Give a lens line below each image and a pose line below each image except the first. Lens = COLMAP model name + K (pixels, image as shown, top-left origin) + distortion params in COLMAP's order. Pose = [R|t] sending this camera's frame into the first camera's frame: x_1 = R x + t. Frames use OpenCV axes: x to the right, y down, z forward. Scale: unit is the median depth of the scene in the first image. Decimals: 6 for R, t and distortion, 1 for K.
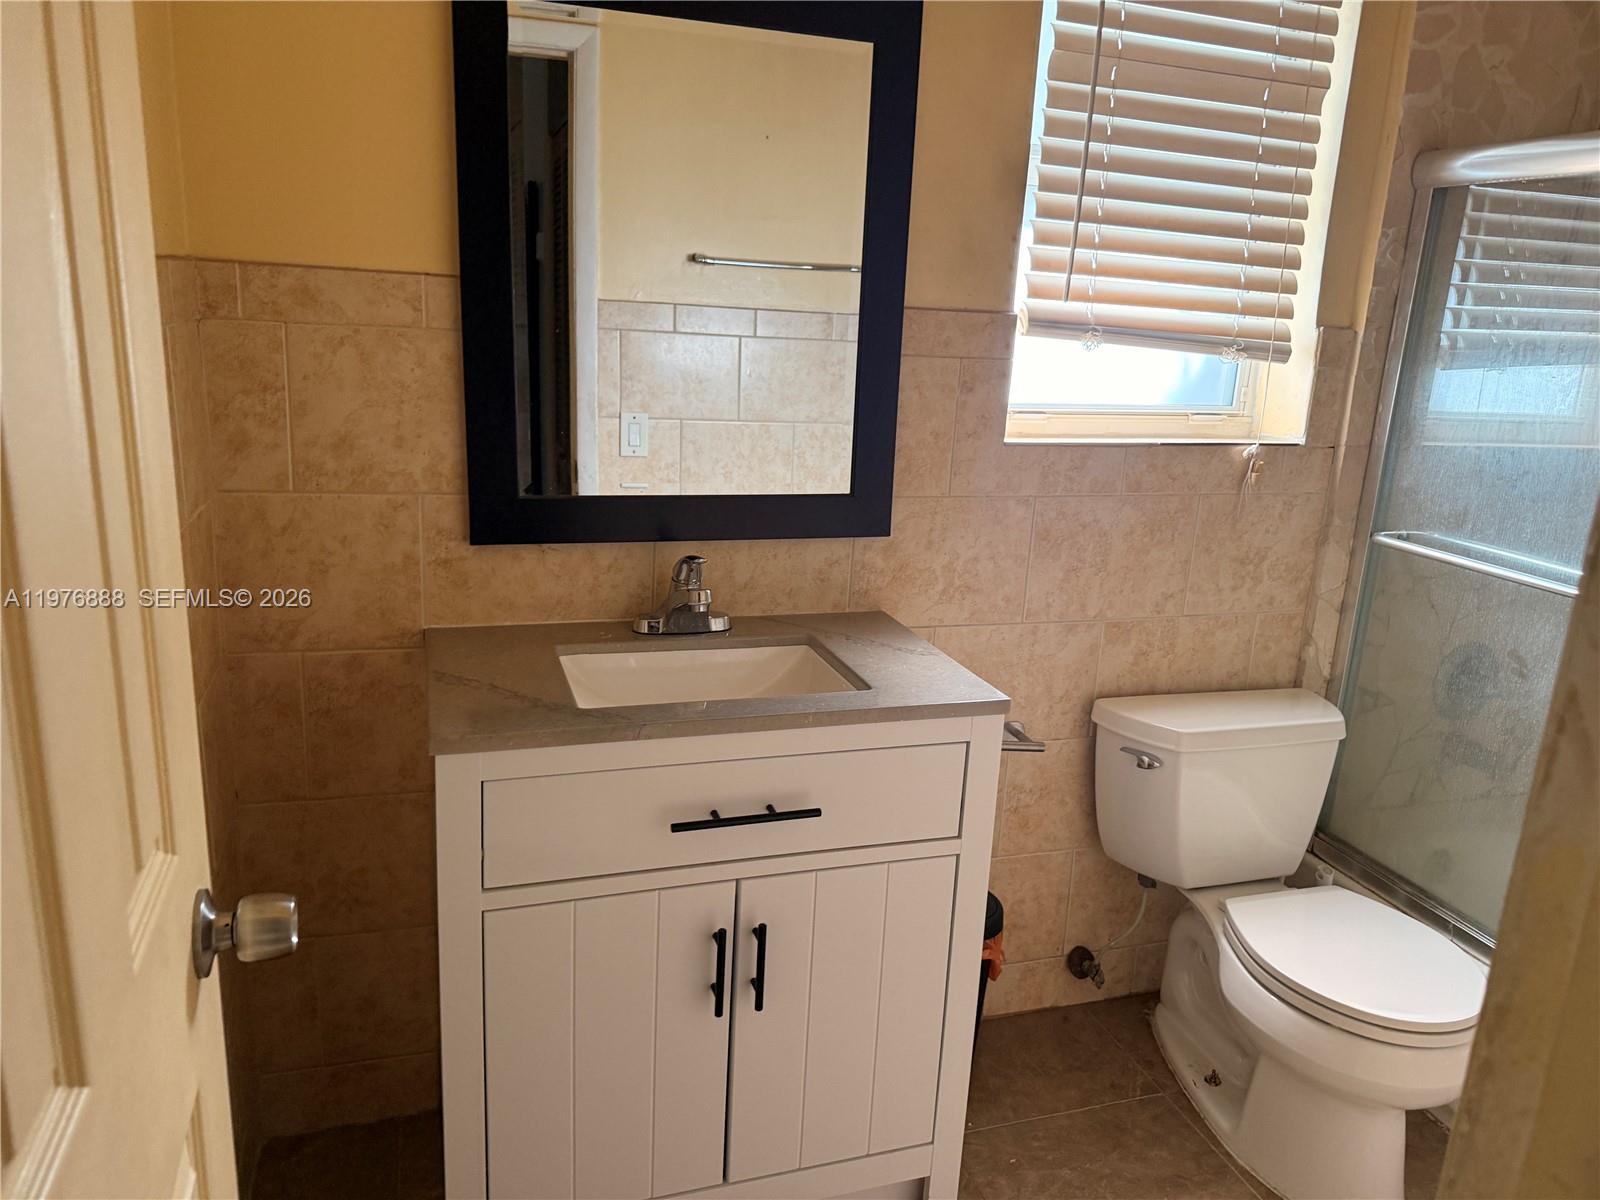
lens RADIAL K [[1146.2, 0, 800.0], [0, 1146.2, 600.0], [0, 0, 1]] dist [-0.036512, 0.000577]
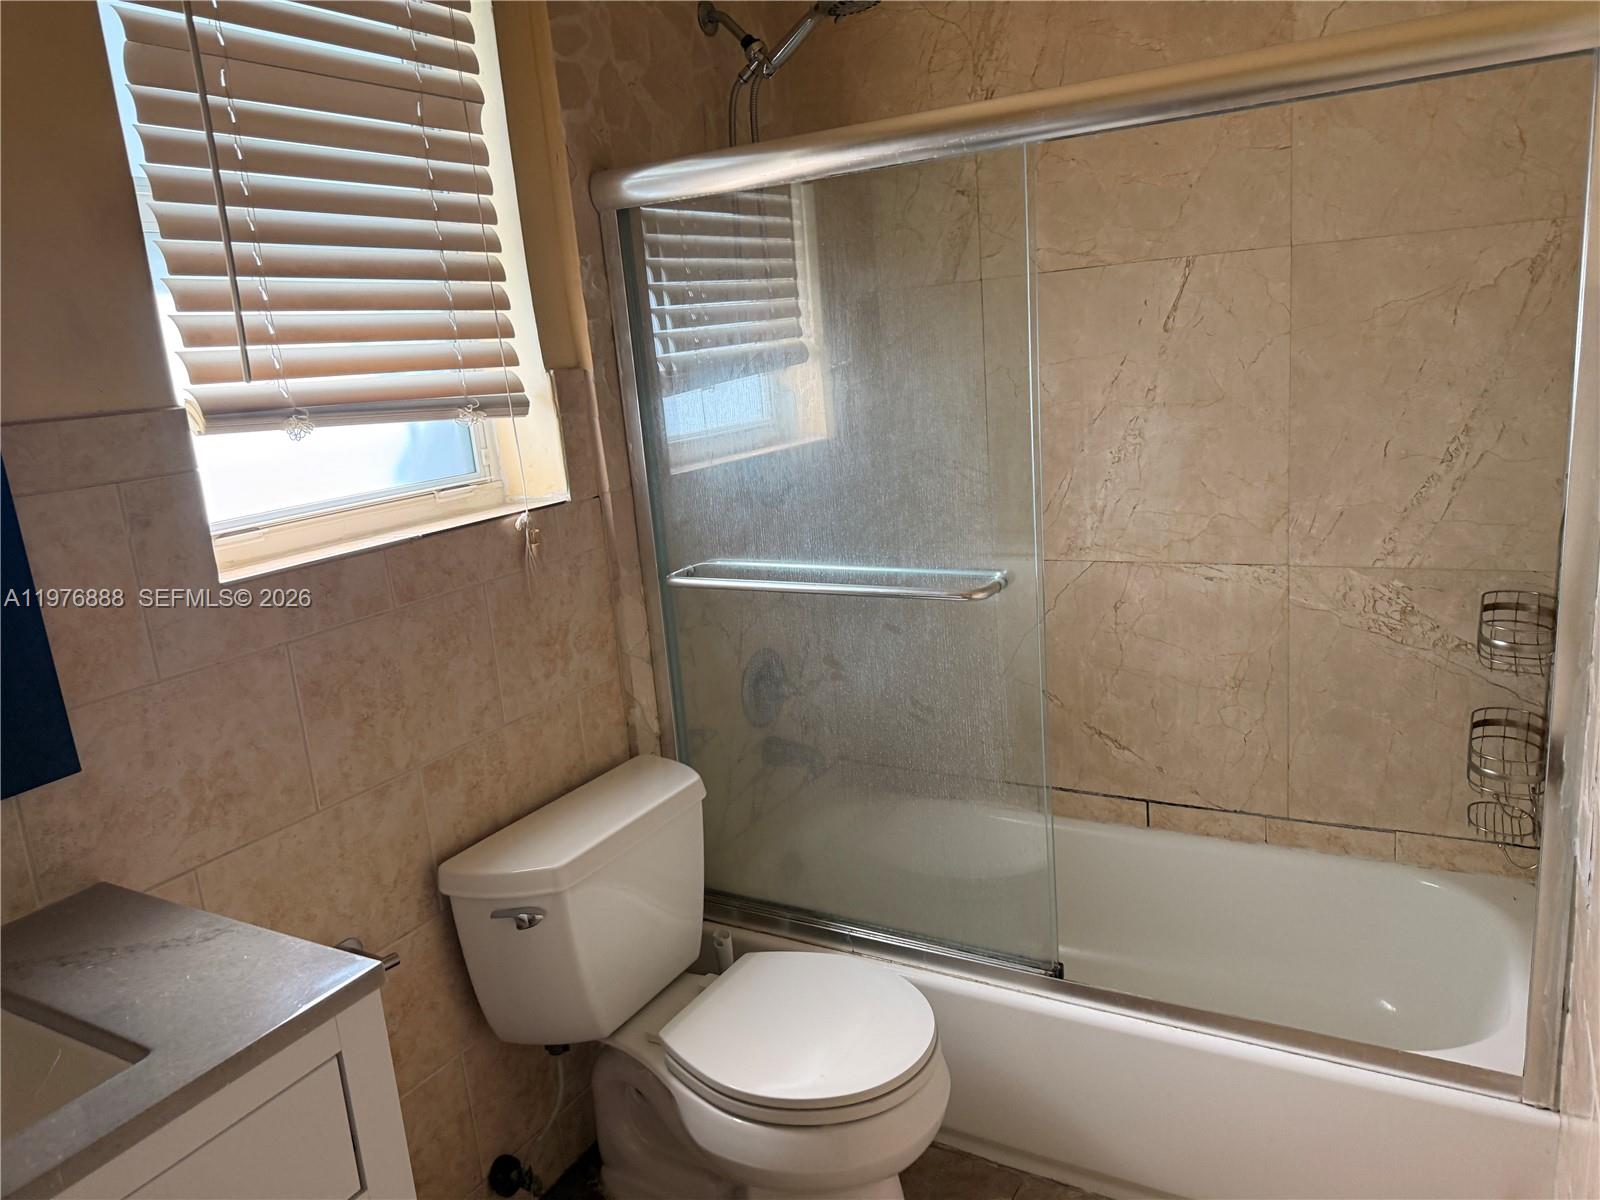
lens RADIAL K [[1131.9, 0, 799.6], [0, 1131.9, 588.1], [0, 0, 1]] dist [0.084986, -0.097627]
pose [[0.744300, -0.246717, 0.620604, 0.001211], [0.279935, 0.958941, 0.045489, -0.061402], [-0.606345, 0.139871, 0.782804, 0.198524]]
